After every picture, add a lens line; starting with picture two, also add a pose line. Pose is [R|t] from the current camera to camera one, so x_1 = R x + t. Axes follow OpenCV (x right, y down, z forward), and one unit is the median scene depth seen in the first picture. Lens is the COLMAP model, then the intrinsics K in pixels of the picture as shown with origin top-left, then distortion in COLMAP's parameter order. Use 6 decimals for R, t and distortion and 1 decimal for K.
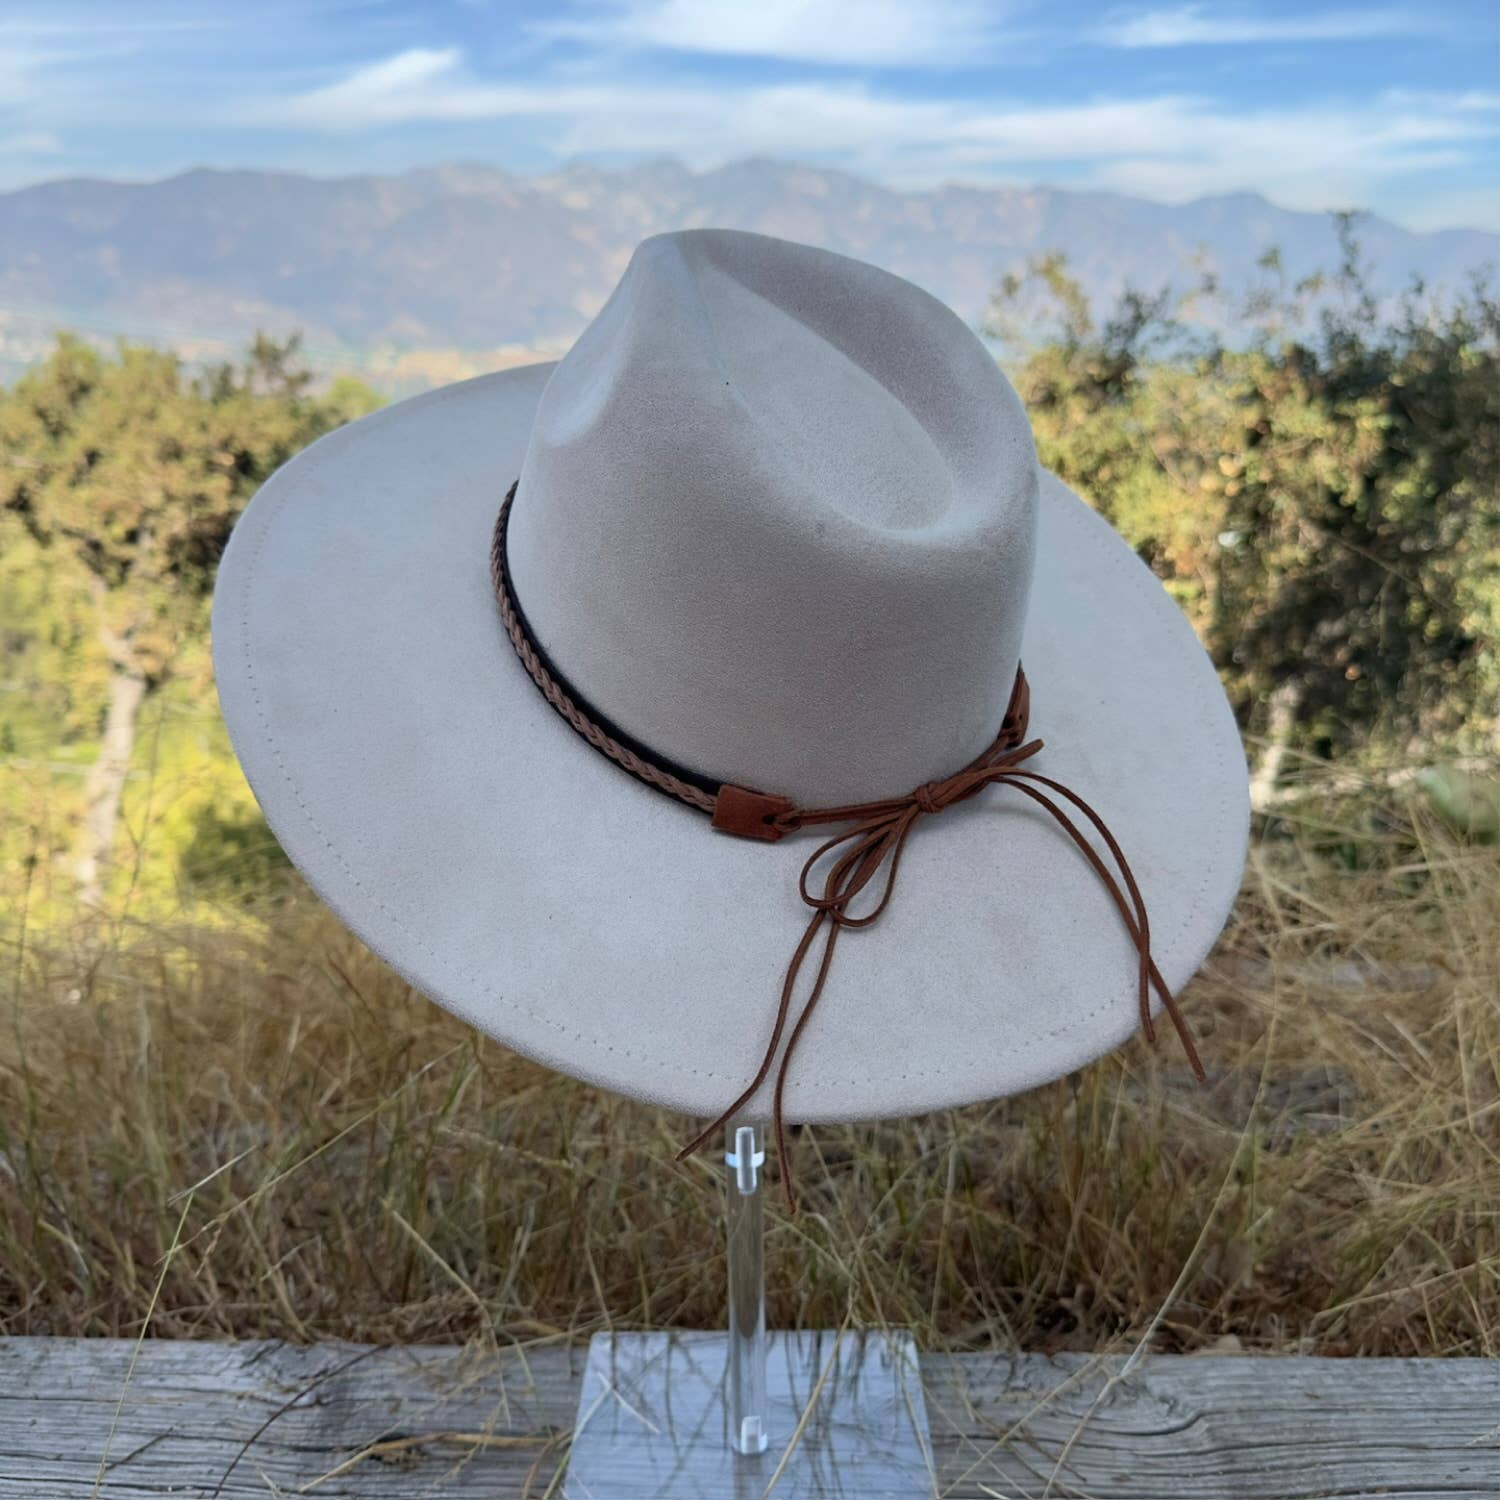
lens RADIAL K [[1447.4, 0, 730.7], [0, 1447.4, 759.6], [0, 0, 1]] dist [-0.030954, 0.000000]
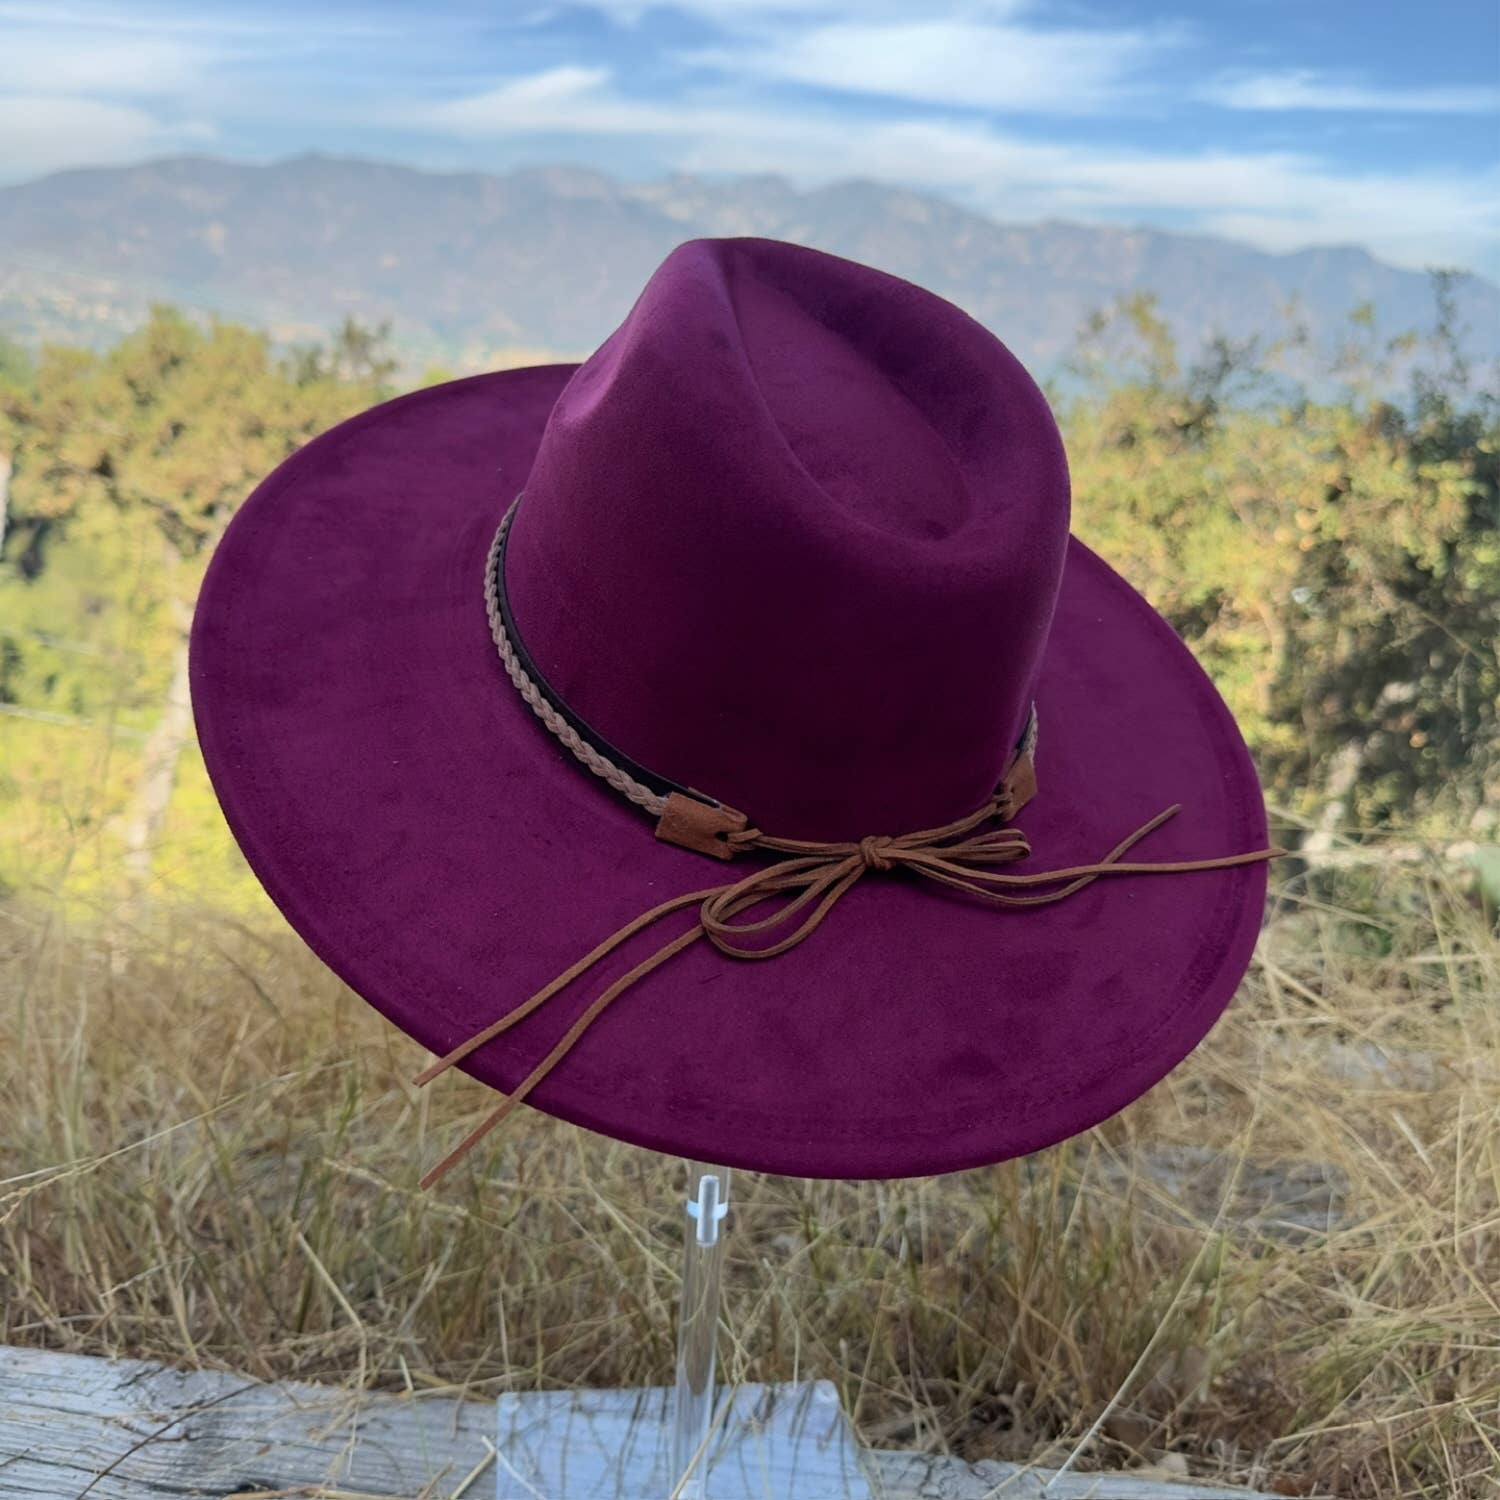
lens RADIAL K [[1447.4, 0, 738.1], [0, 1447.4, 745.9], [0, 0, 1]] dist [-0.030954, 0.000000]
pose [[0.996171, 0.079026, -0.037402, 0.026992], [-0.079736, 0.996656, -0.017880, -0.005941], [0.035864, 0.020794, 0.999140, 0.024302]]
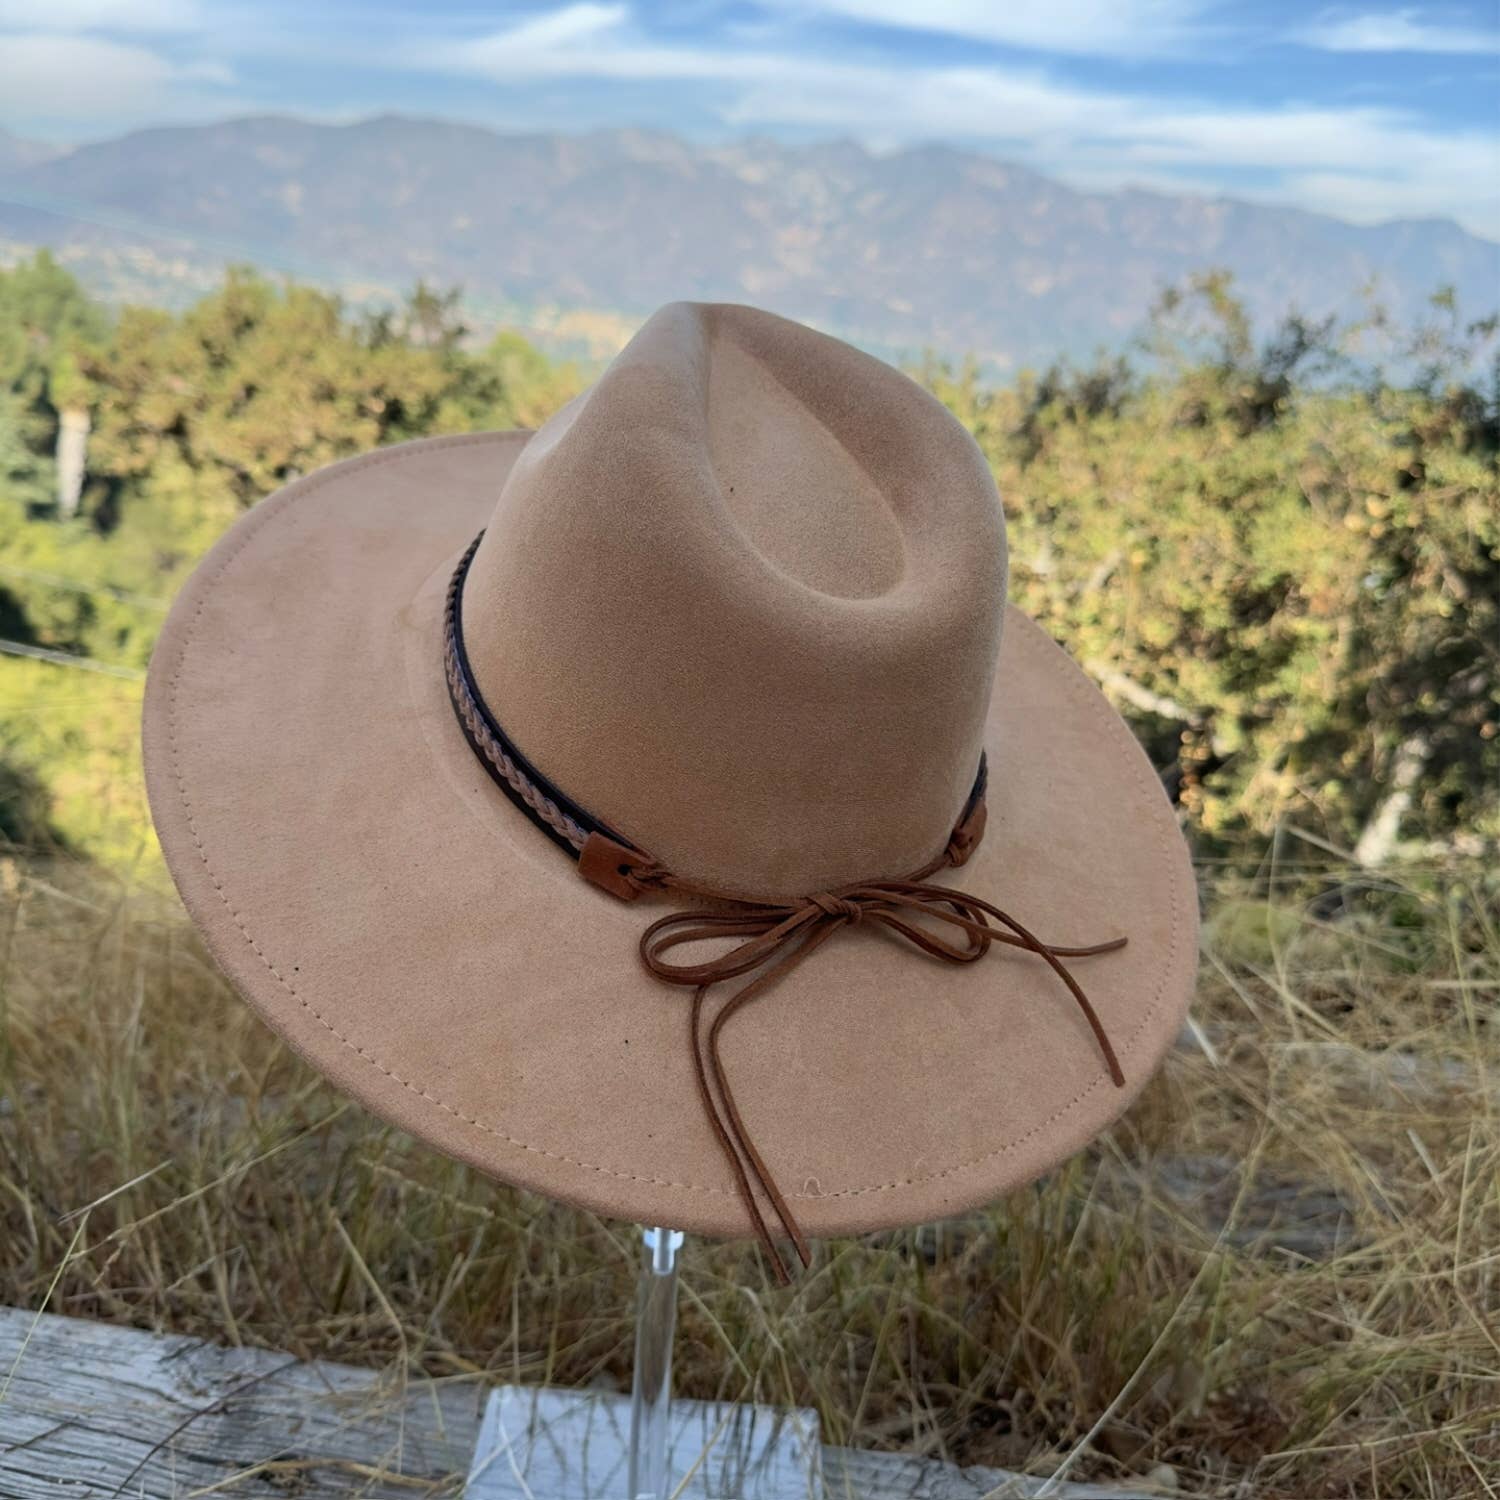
lens RADIAL K [[1447.4, 0, 738.4], [0, 1447.4, 750.4], [0, 0, 1]] dist [-0.030954, 0.000000]
pose [[0.991434, 0.105196, -0.077406, 0.036556], [-0.104560, 0.994443, 0.012238, -0.022661], [0.078263, -0.004039, 0.996925, 0.011660]]
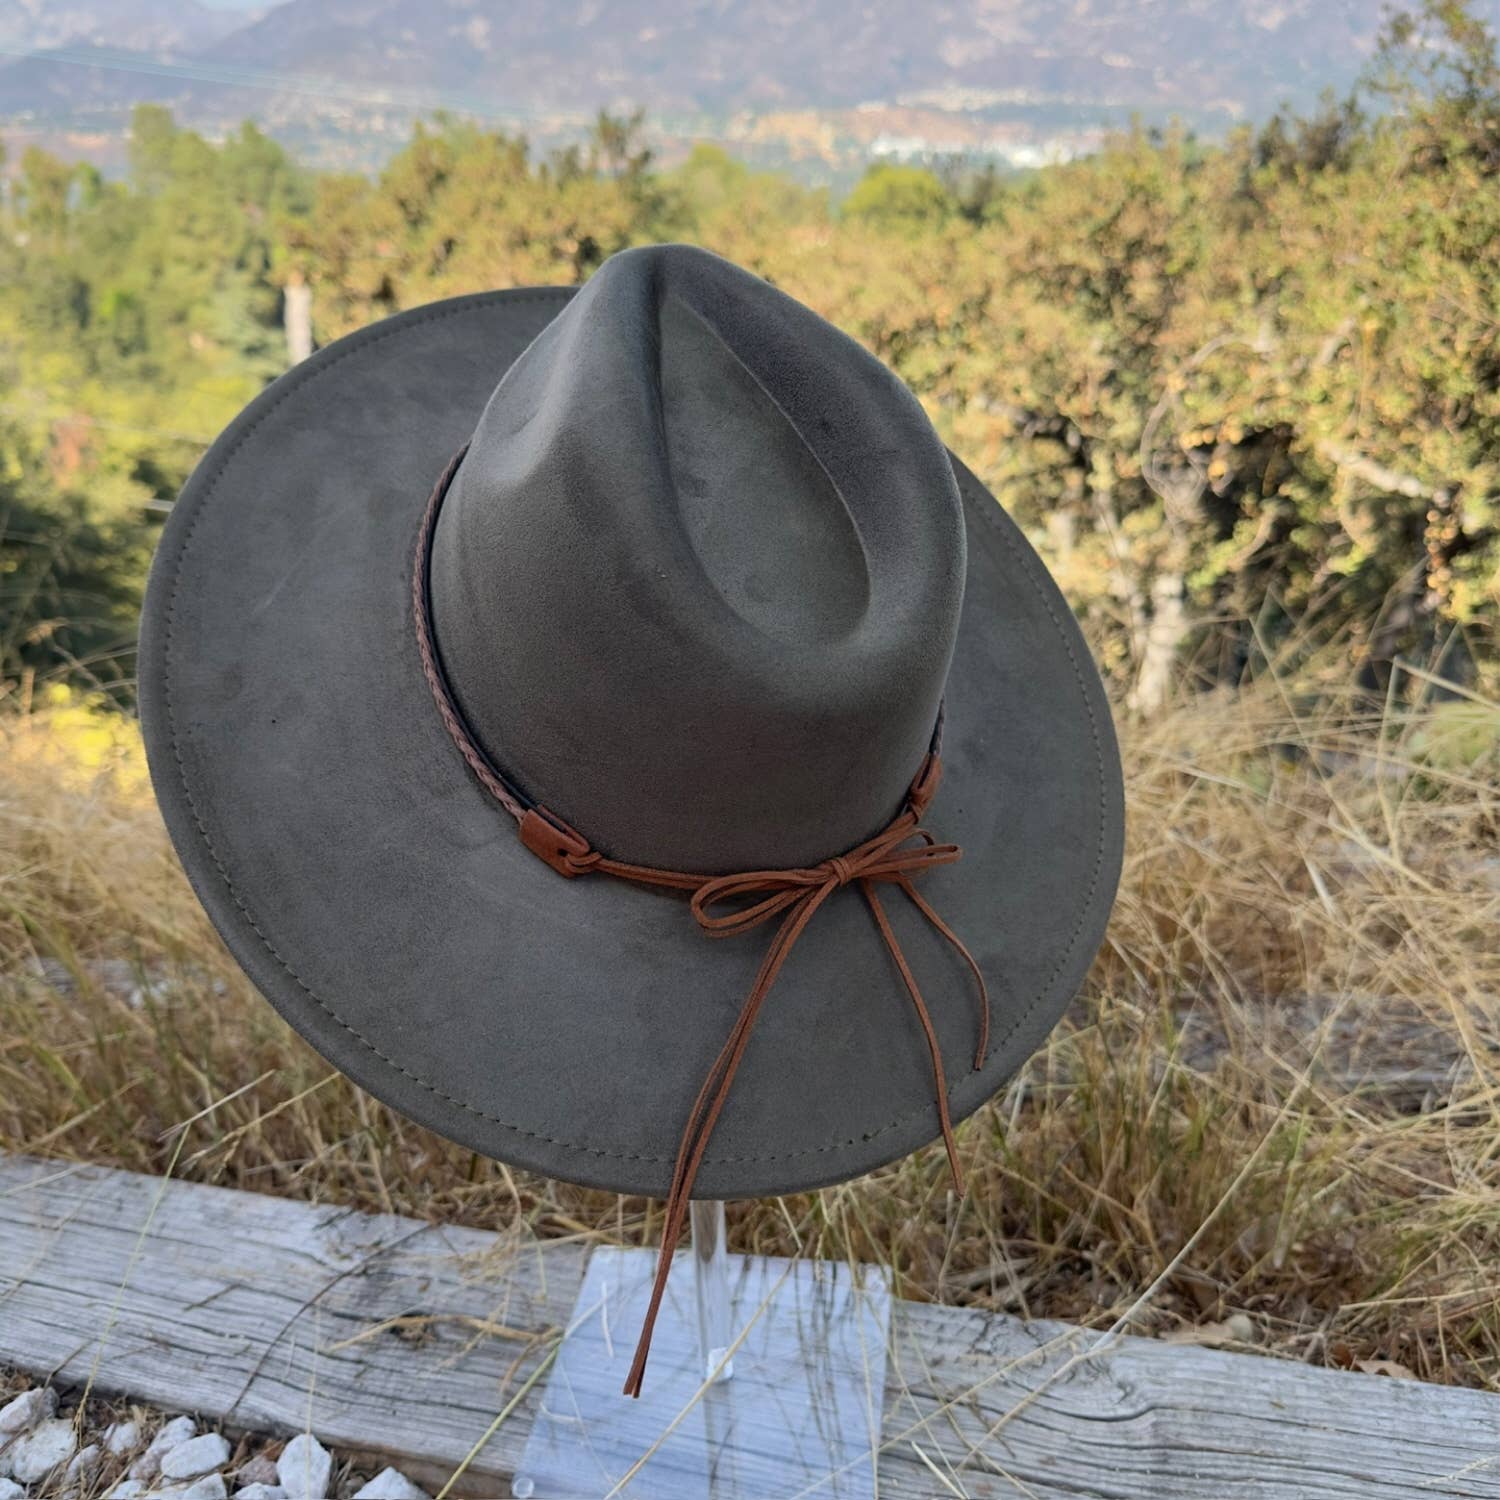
lens RADIAL K [[1447.4, 0, 748.7], [0, 1447.4, 761.4], [0, 0, 1]] dist [-0.030954, 0.000000]
pose [[0.972505, 0.053428, -0.226669, 0.091471], [-0.017894, 0.987593, 0.156012, -0.050582], [0.232192, -0.147667, 0.961396, 0.012157]]
